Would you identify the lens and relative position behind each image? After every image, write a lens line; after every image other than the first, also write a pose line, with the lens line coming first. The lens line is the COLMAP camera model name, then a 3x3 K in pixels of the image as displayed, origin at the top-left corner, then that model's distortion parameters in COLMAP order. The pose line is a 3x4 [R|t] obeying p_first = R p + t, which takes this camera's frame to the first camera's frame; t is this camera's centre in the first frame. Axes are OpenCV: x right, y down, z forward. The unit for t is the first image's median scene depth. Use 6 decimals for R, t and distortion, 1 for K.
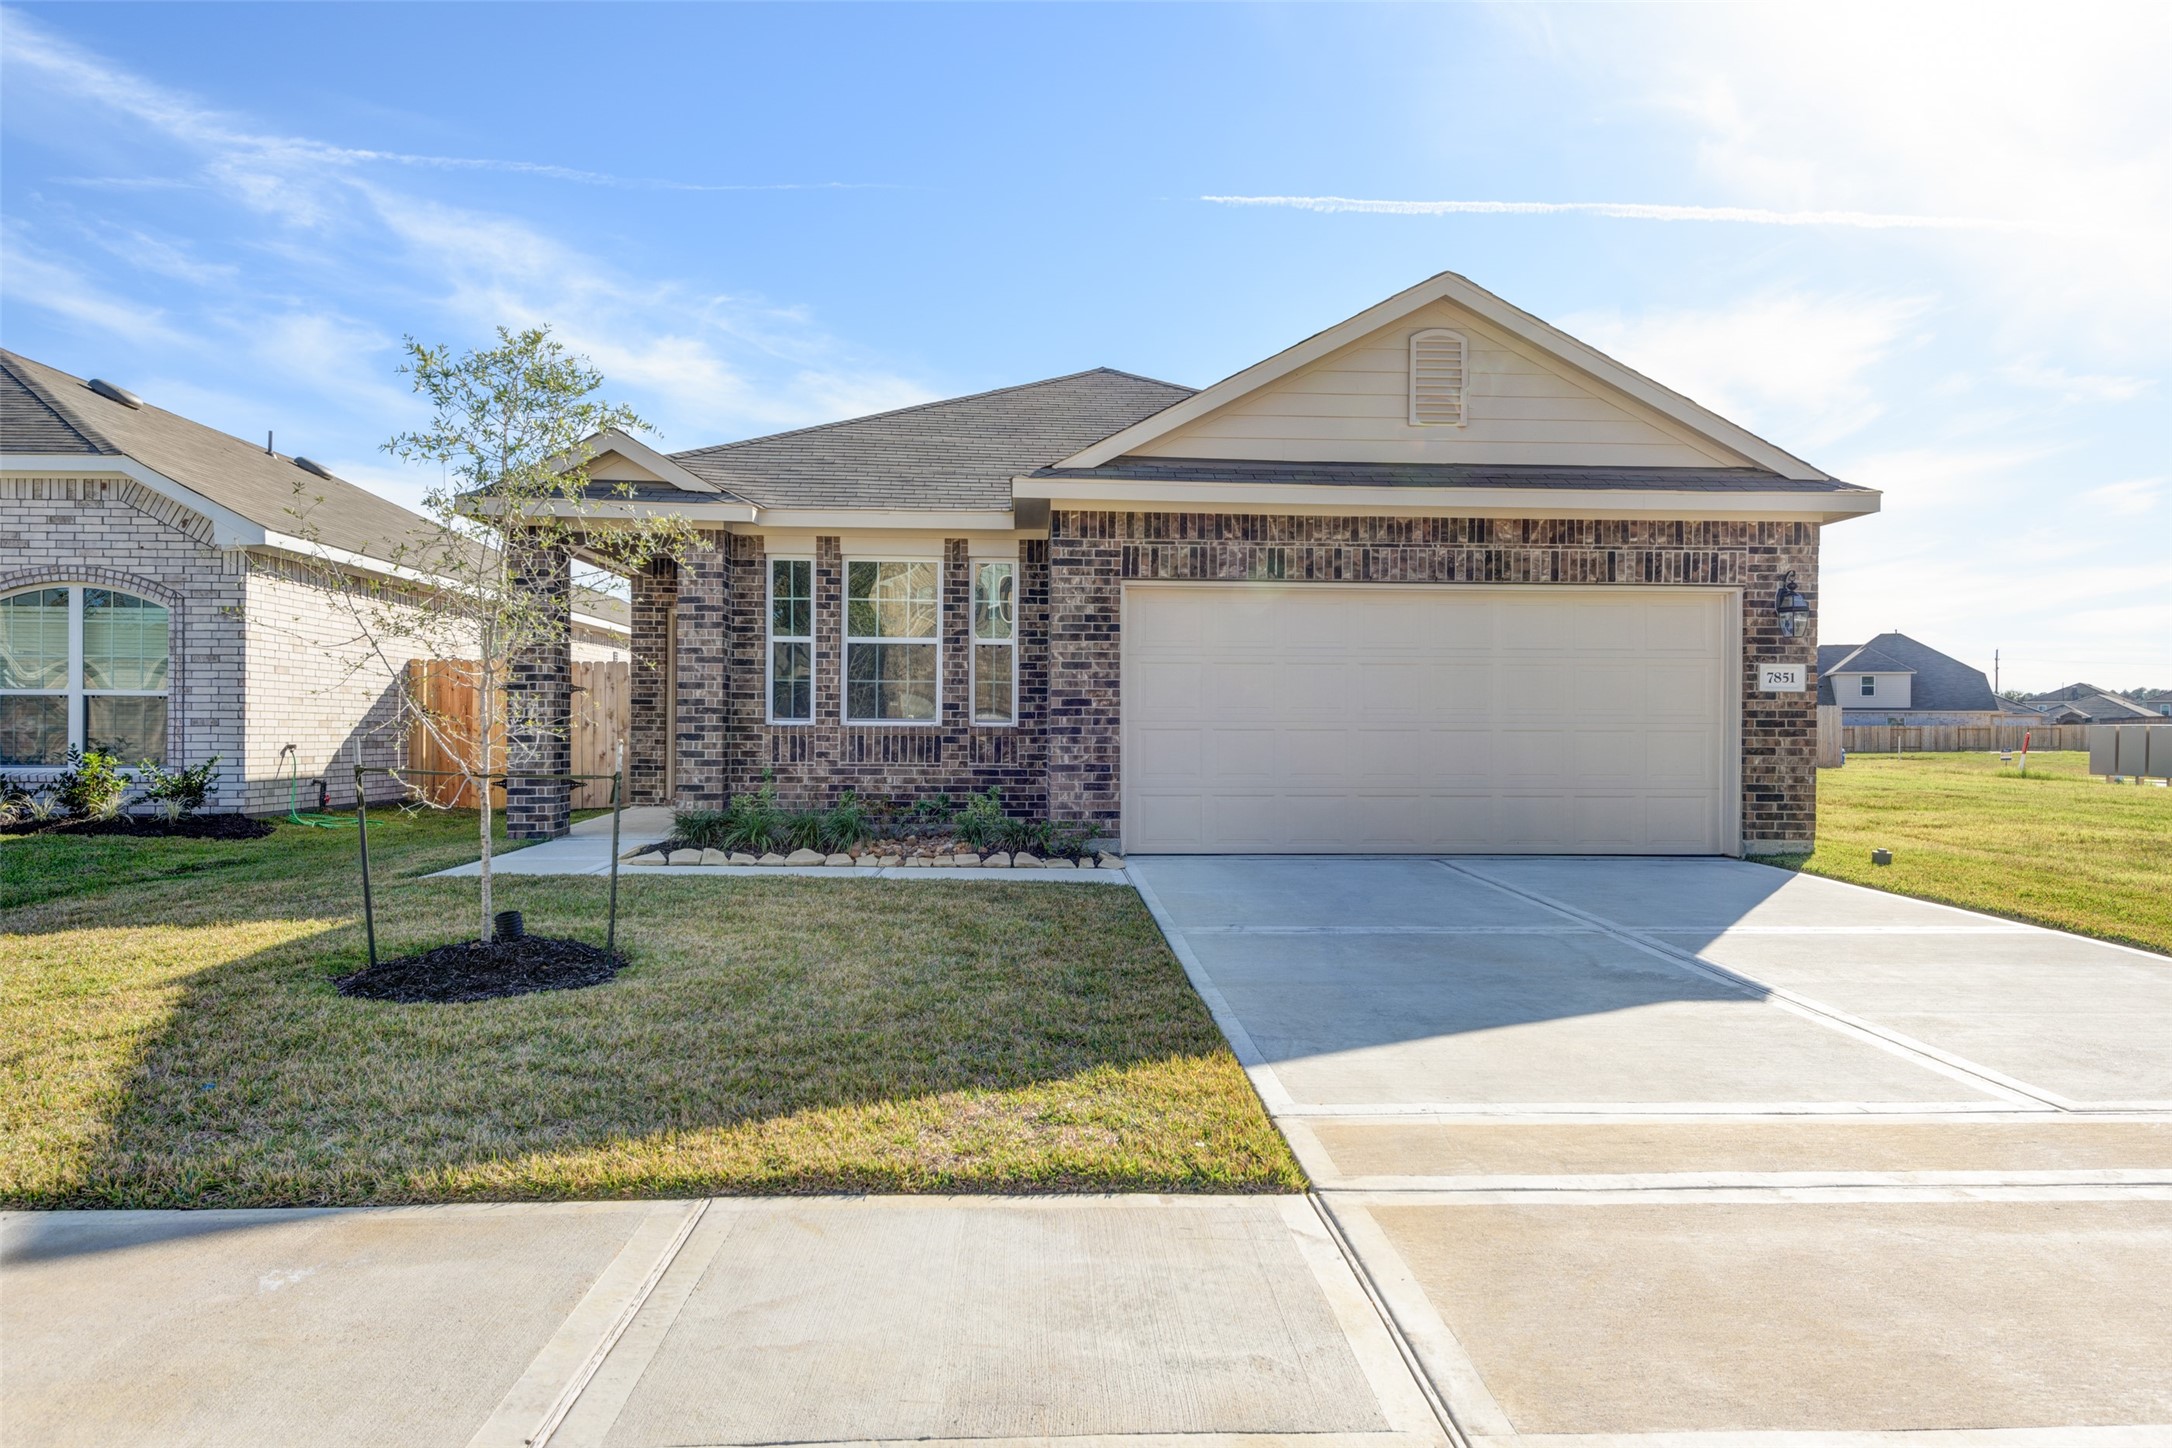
lens RADIAL K [[1352.3, 0, 1086.0], [0, 1352.3, 724.0], [0, 0, 1]] dist [0.031159, -0.000333]
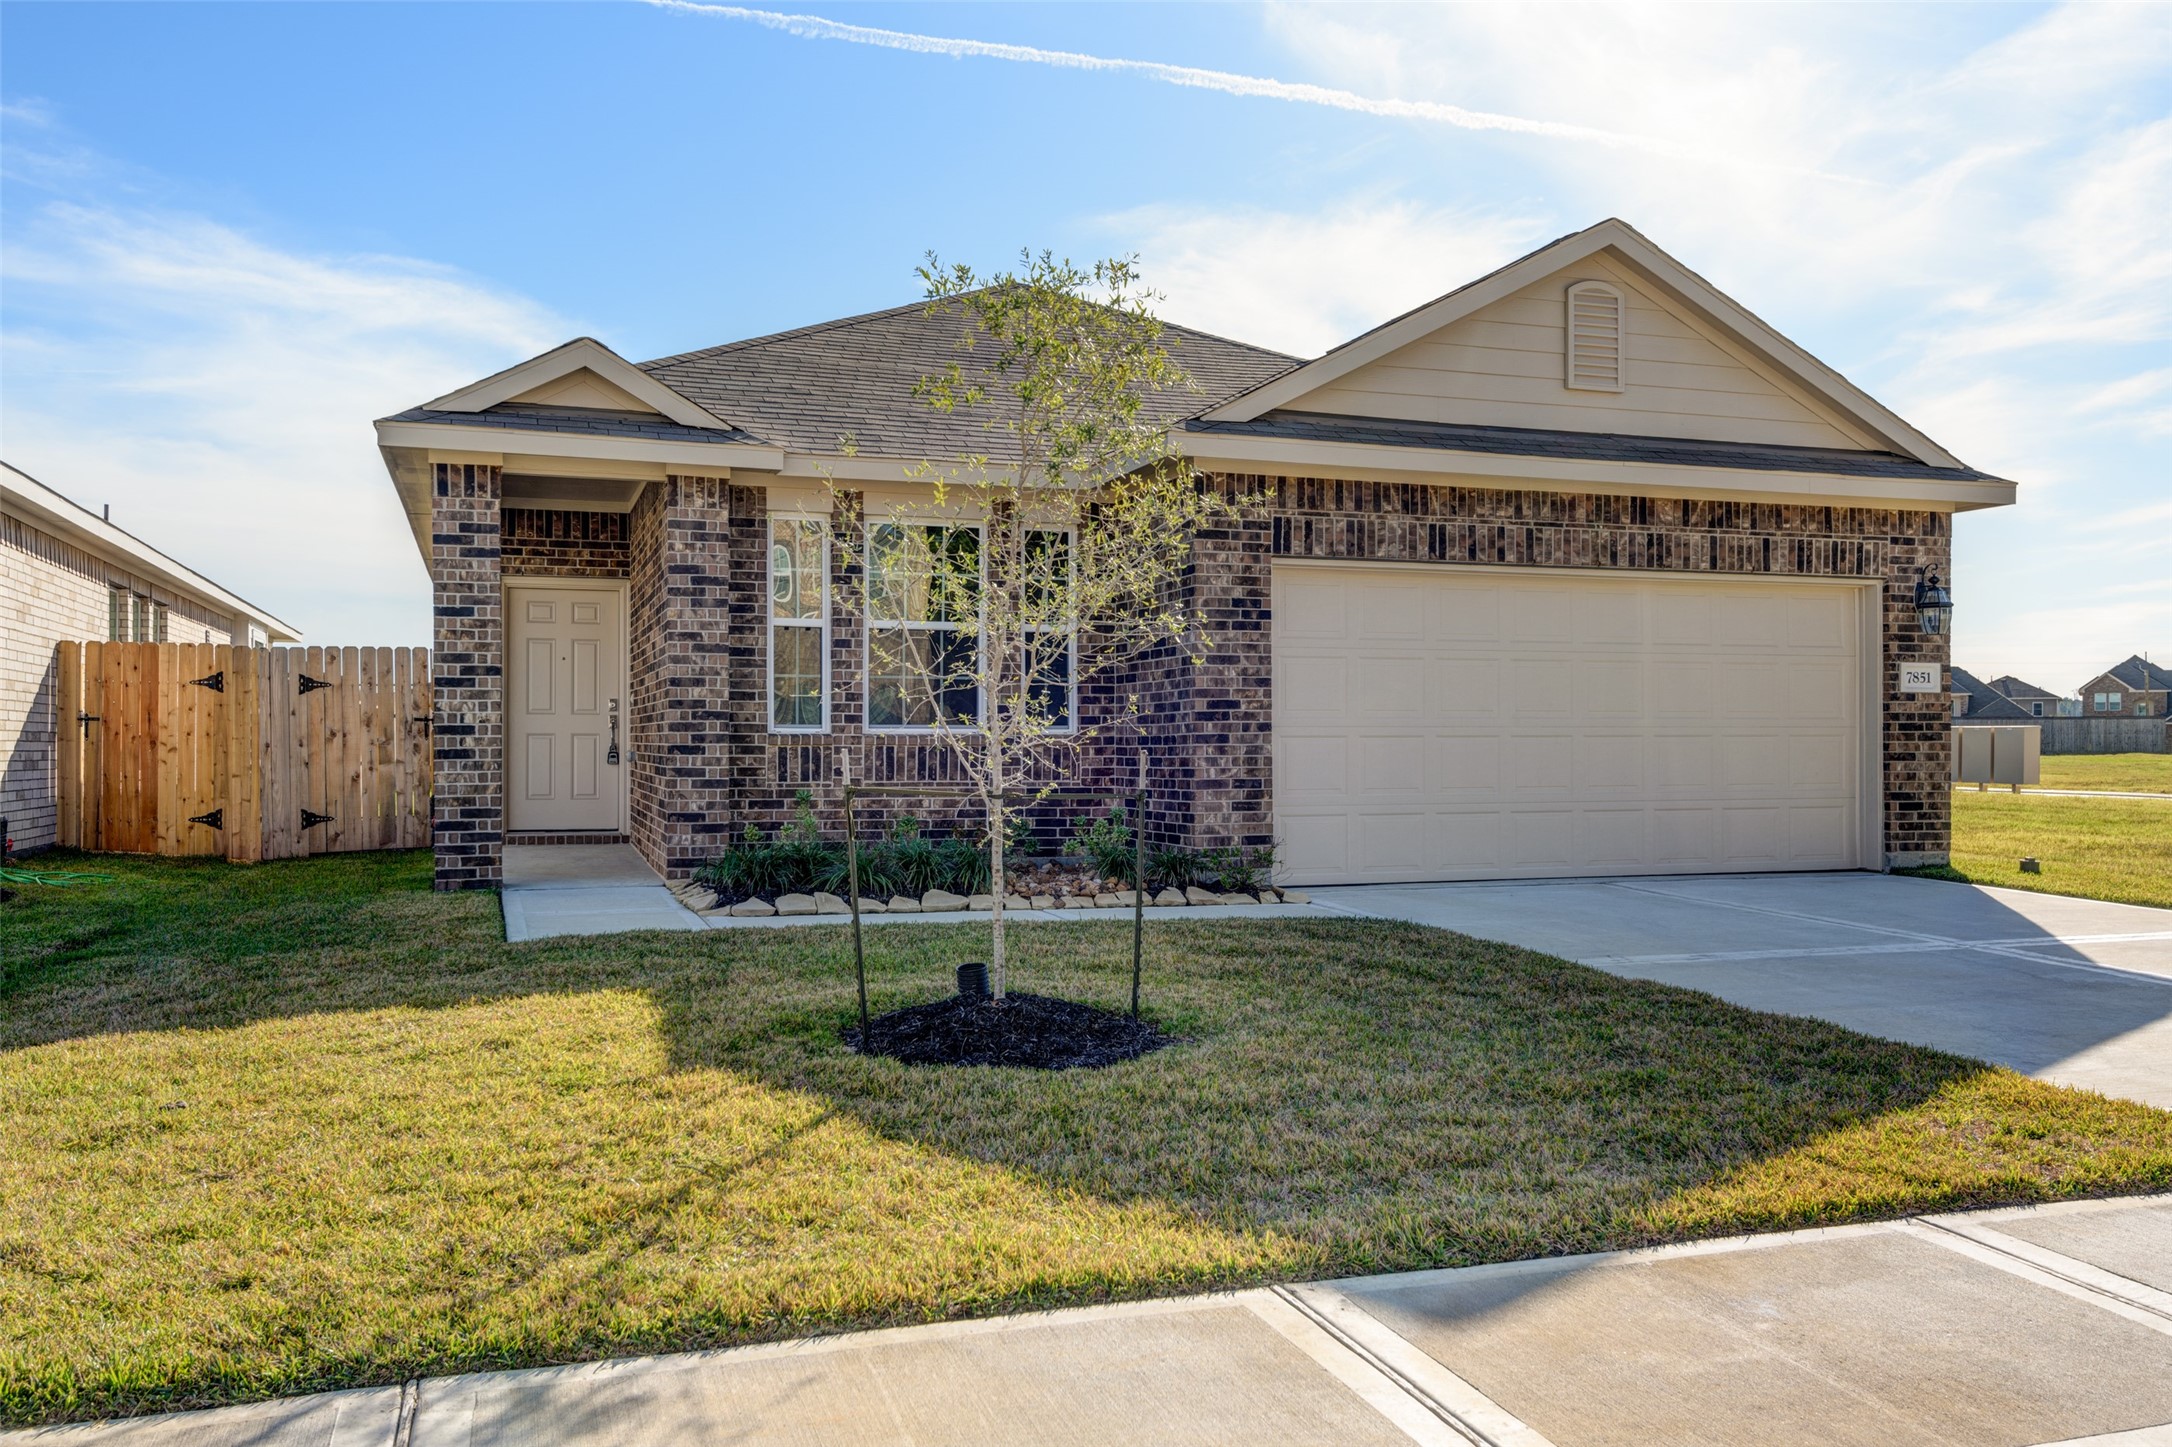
lens RADIAL K [[1787.1, 0, 1086.0], [0, 1787.1, 723.5], [0, 0, 1]] dist [0.021643, 0.003087]
pose [[0.960989, -0.003335, 0.276568, -0.381119], [0.004389, 0.999985, -0.003191, -0.001168], [-0.276553, 0.004280, 0.960989, -0.025266]]
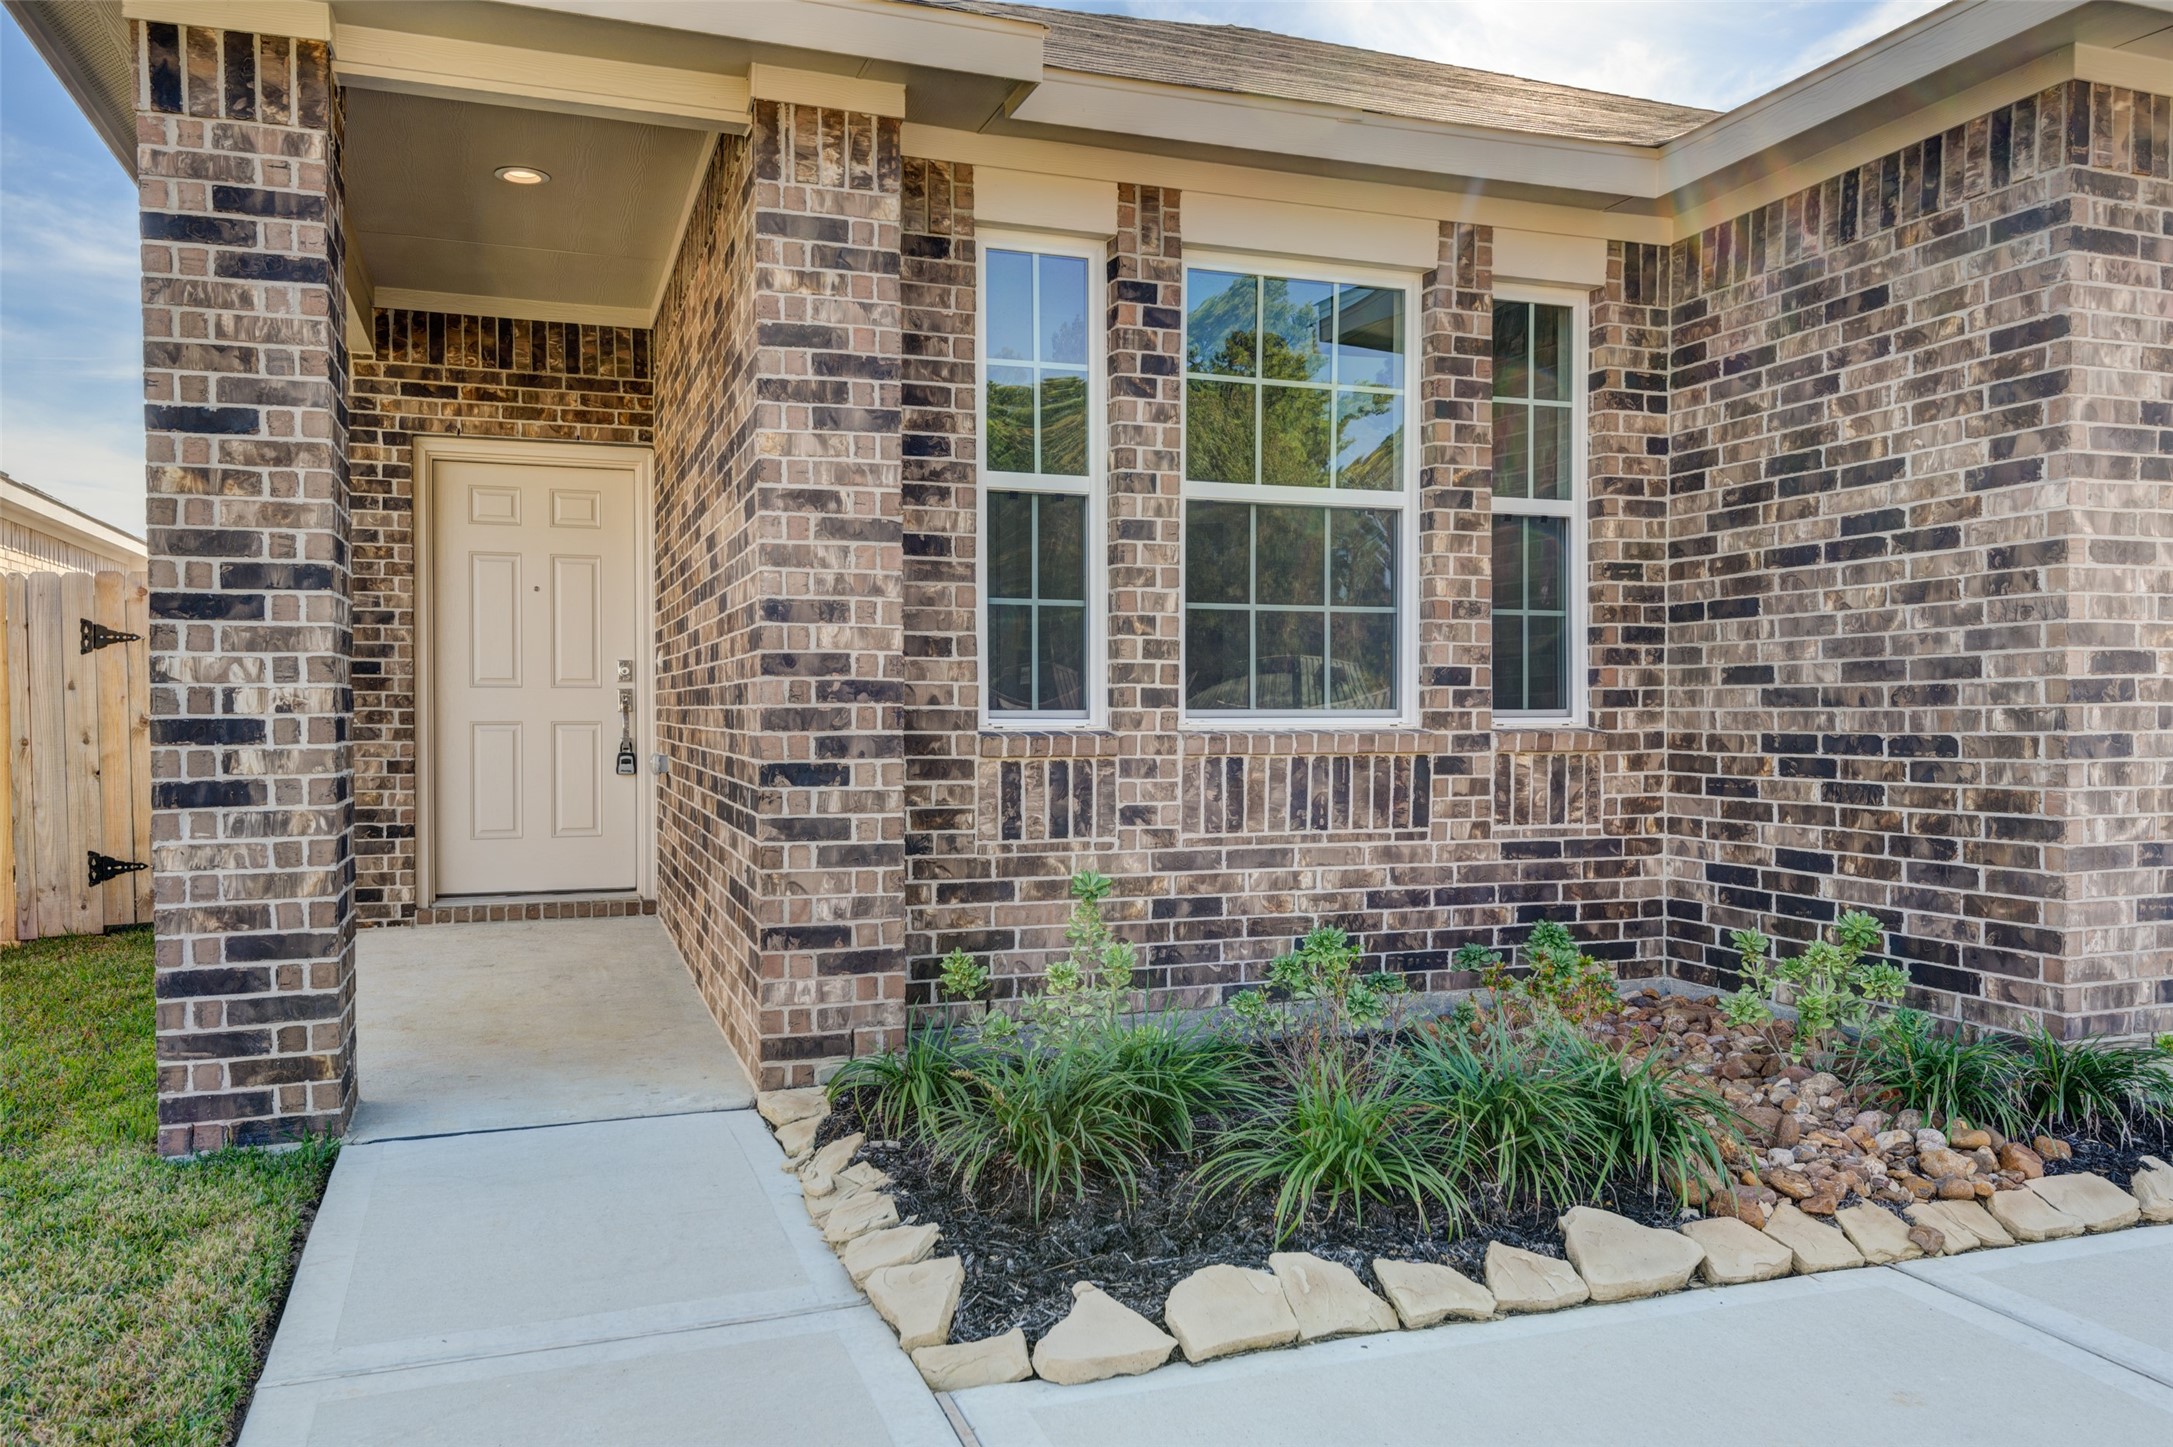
lens RADIAL K [[1606.6, 0, 1079.4], [0, 1606.6, 726.8], [0, 0, 1]] dist [0.040411, -0.044763]
pose [[0.956342, -0.011516, 0.292025, -0.365909], [0.006427, 0.999810, 0.018379, -0.008623], [-0.292181, -0.015700, 0.956234, 0.674111]]
